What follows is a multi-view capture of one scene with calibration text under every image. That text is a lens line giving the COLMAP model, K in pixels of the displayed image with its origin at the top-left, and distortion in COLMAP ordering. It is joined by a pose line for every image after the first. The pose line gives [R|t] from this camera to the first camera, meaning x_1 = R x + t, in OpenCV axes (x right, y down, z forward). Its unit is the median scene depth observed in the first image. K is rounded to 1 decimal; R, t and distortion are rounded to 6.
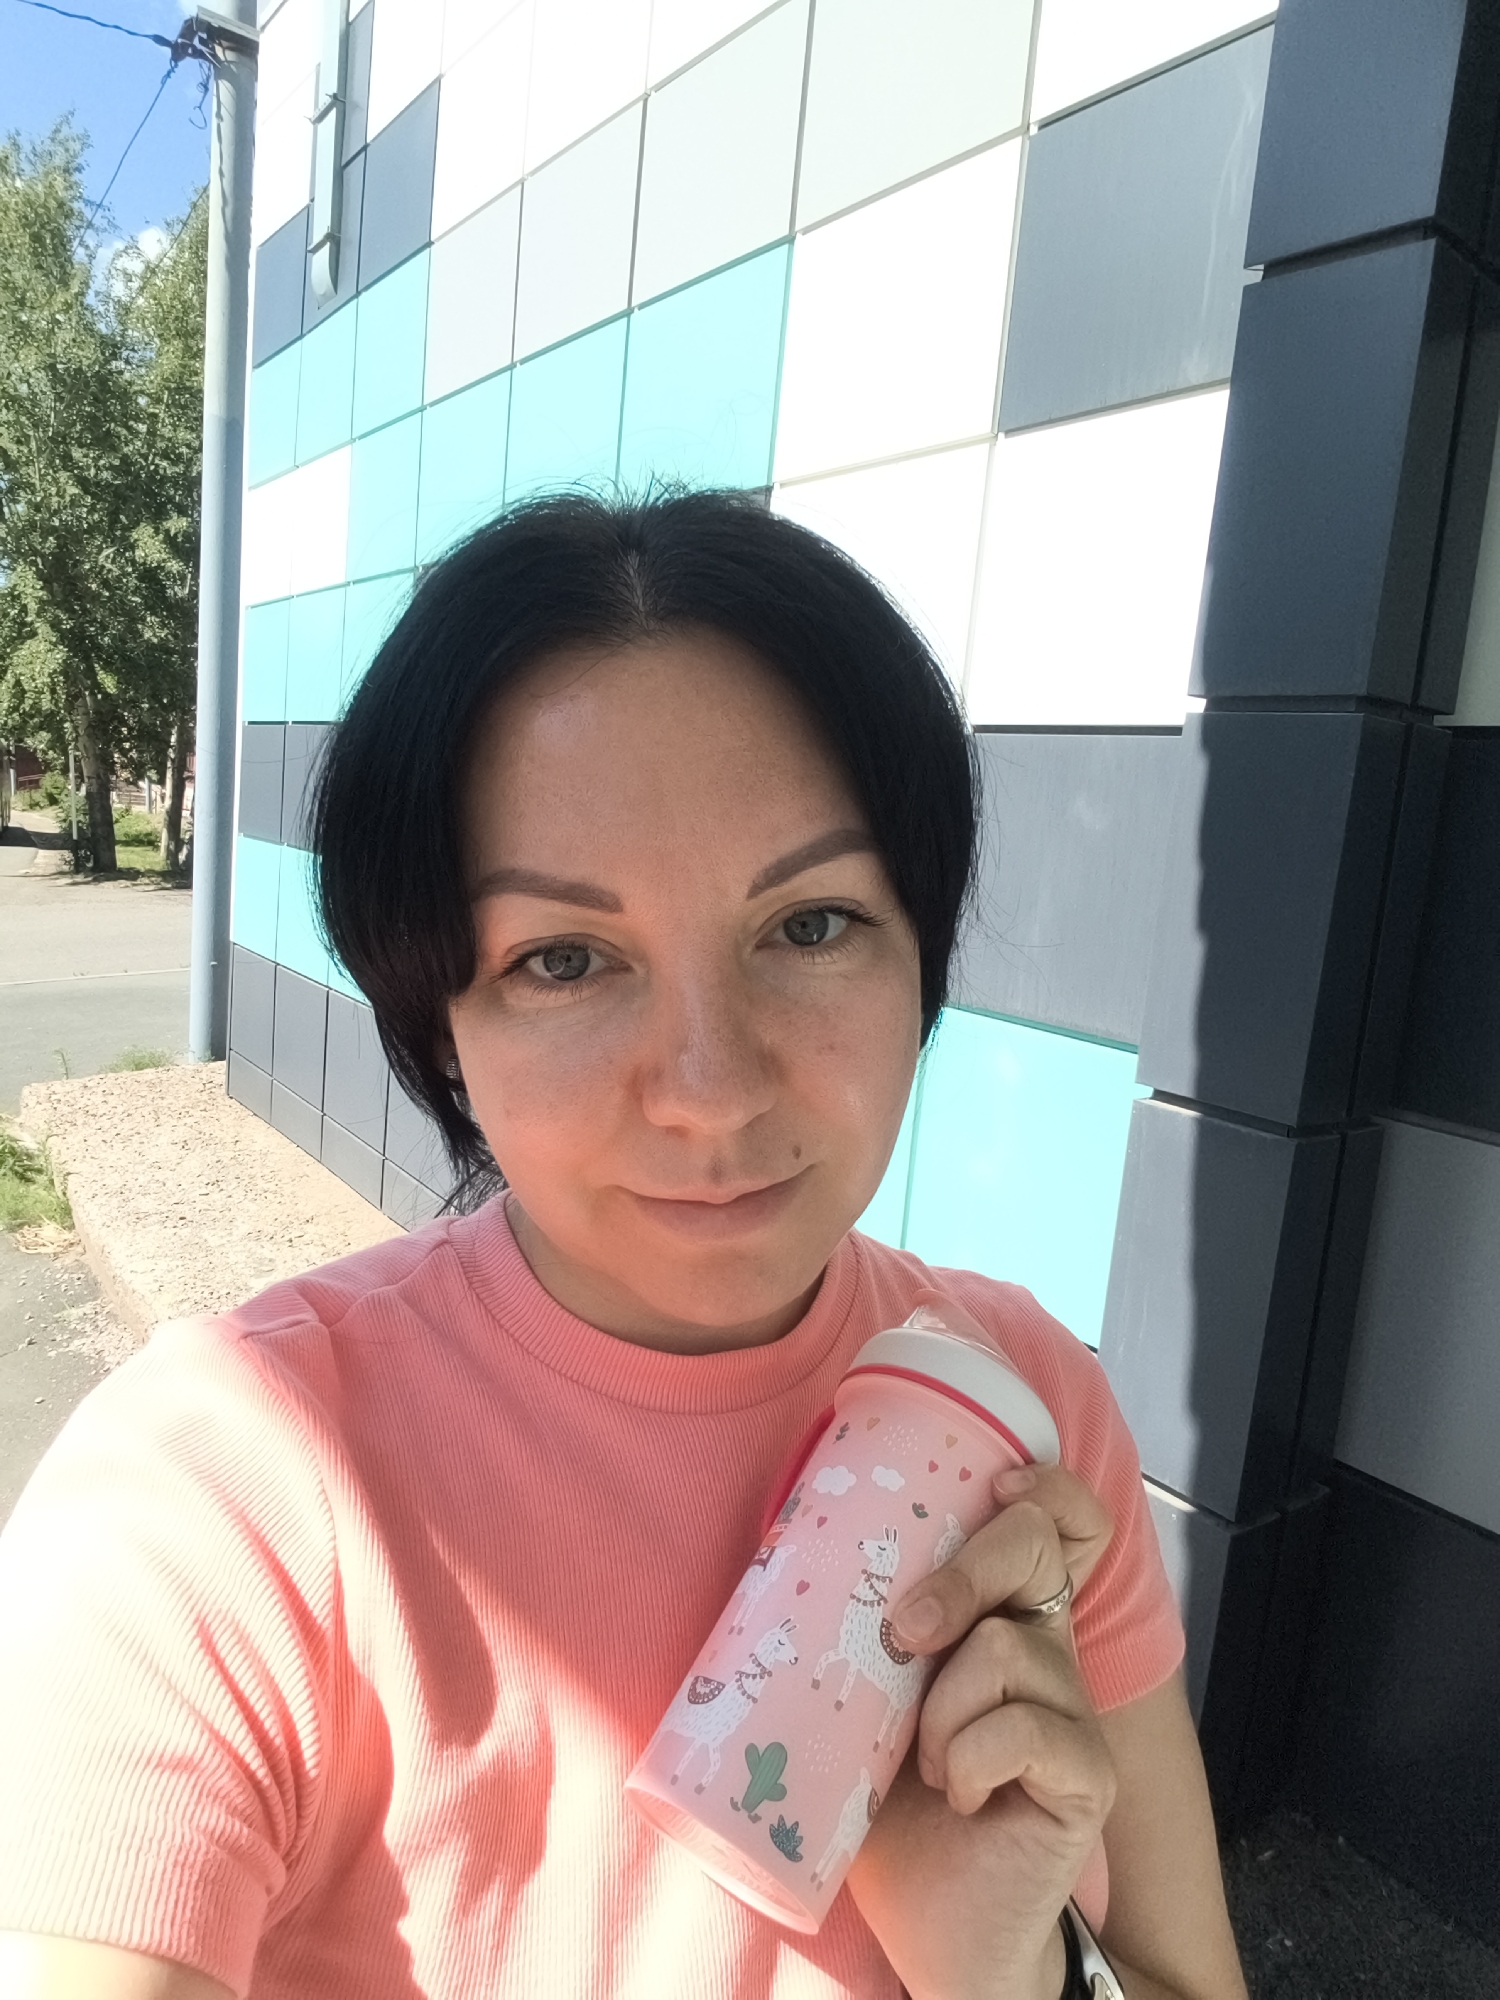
lens RADIAL K [[1298.1, 0, 750.0], [0, 1298.1, 1000.0], [0, 0, 1]] dist [-0.002852, -0.001365]
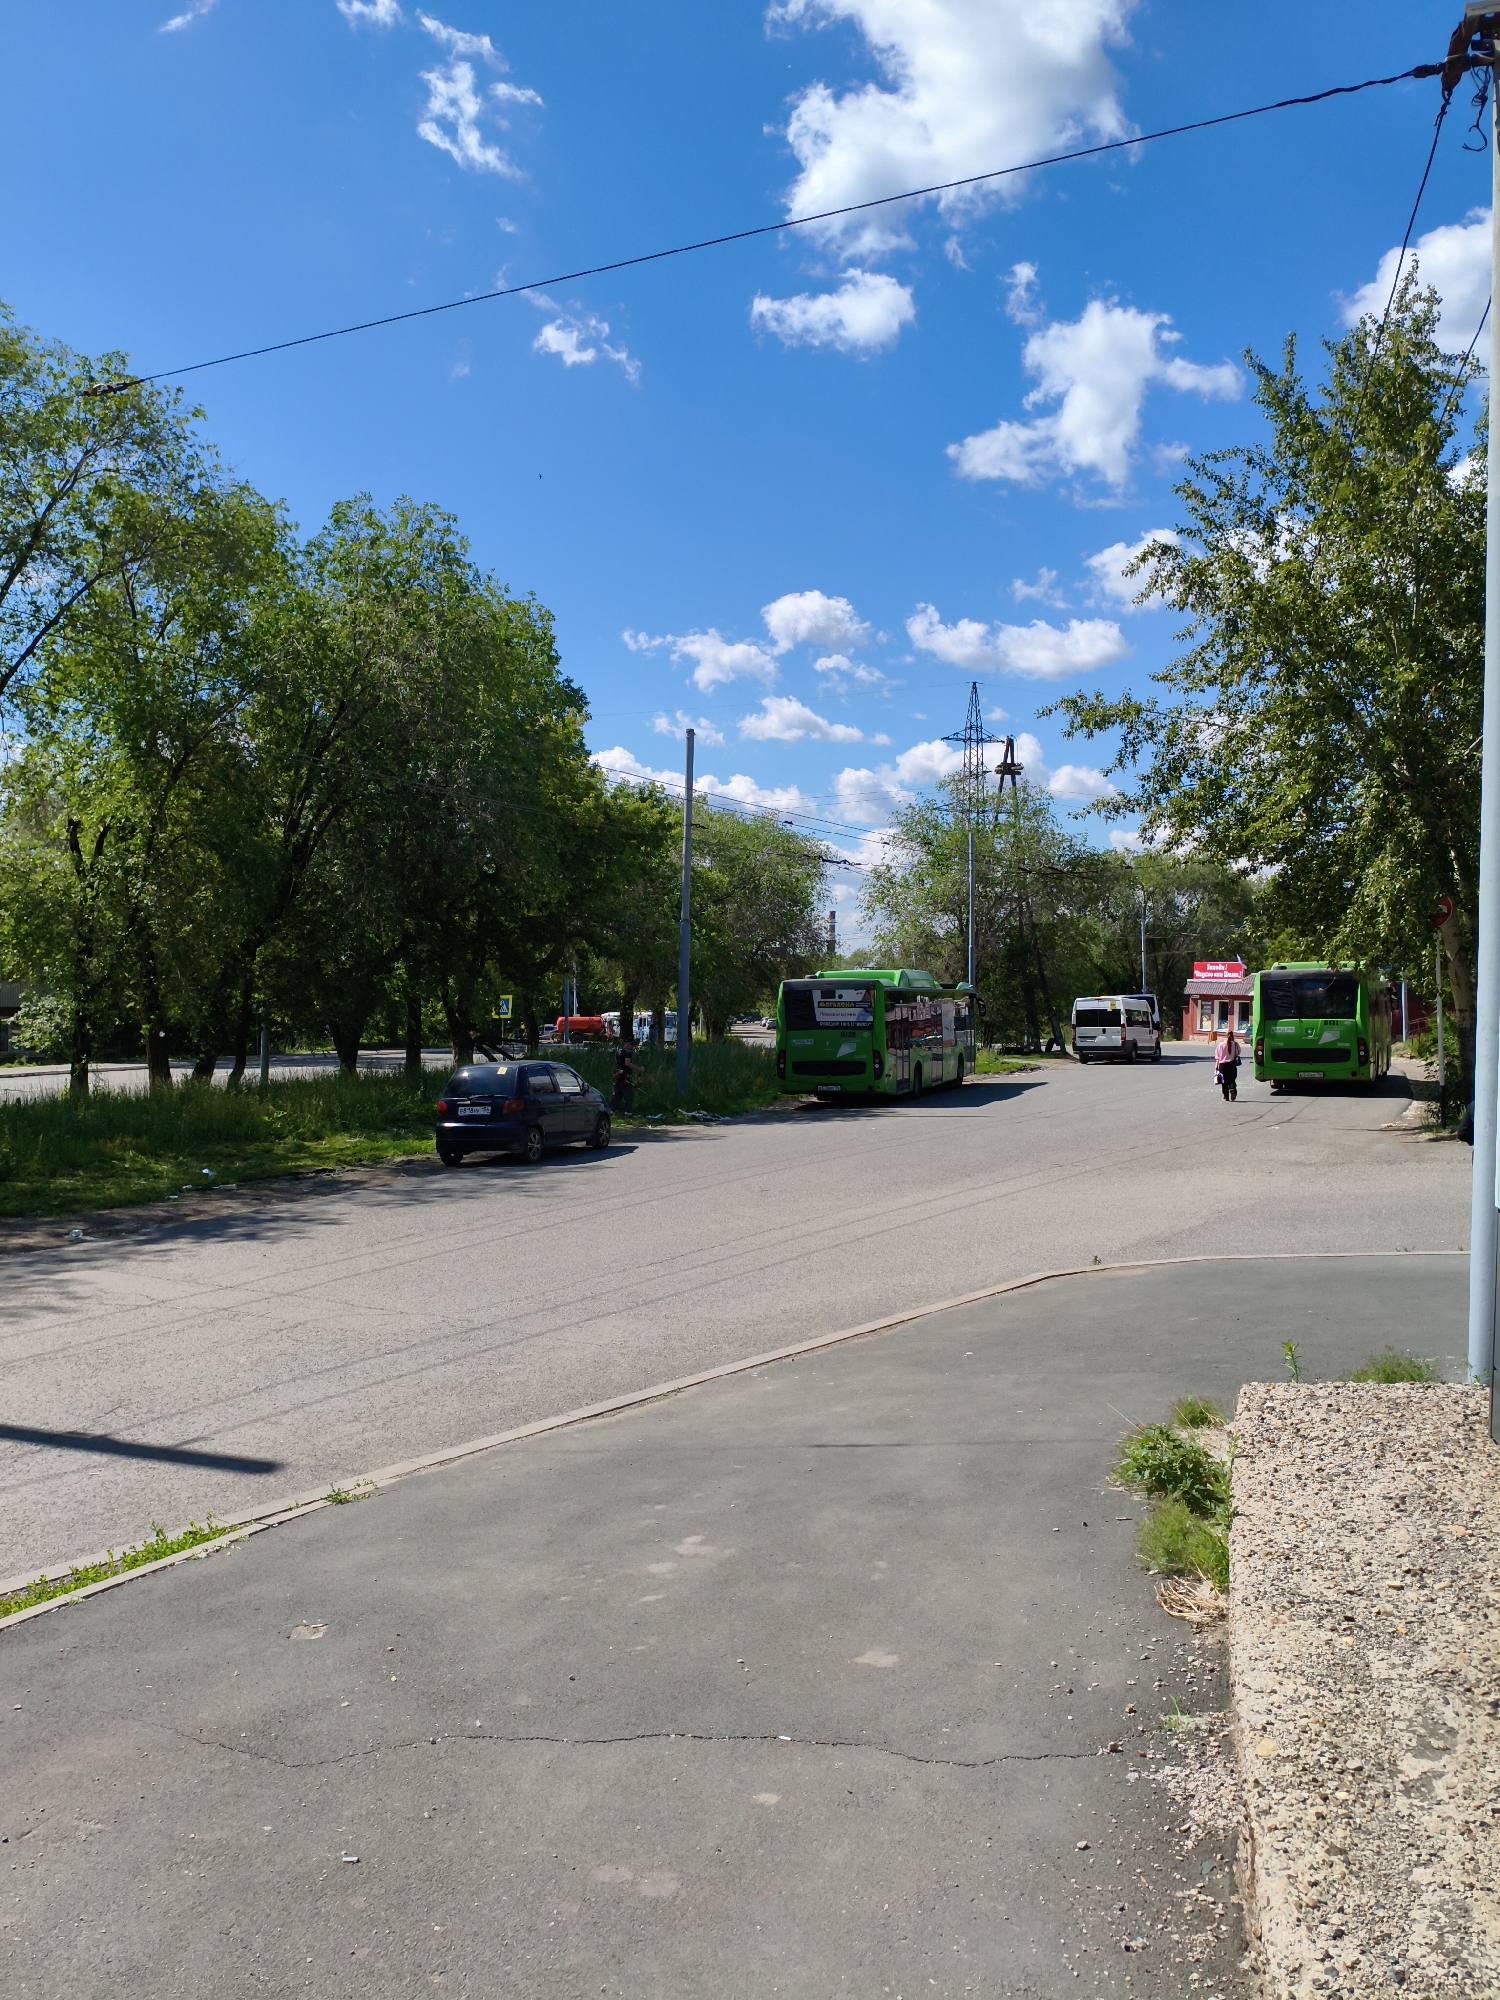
lens RADIAL K [[1559.0, 0, 750.0], [0, 1559.0, 1000.0], [0, 0, 1]] dist [0.004663, -0.003383]
pose [[0.599799, -0.063153, -0.797655, 0.033246], [-0.083860, 0.986429, -0.141158, -0.005168], [0.795744, 0.151558, 0.586363, 0.225135]]
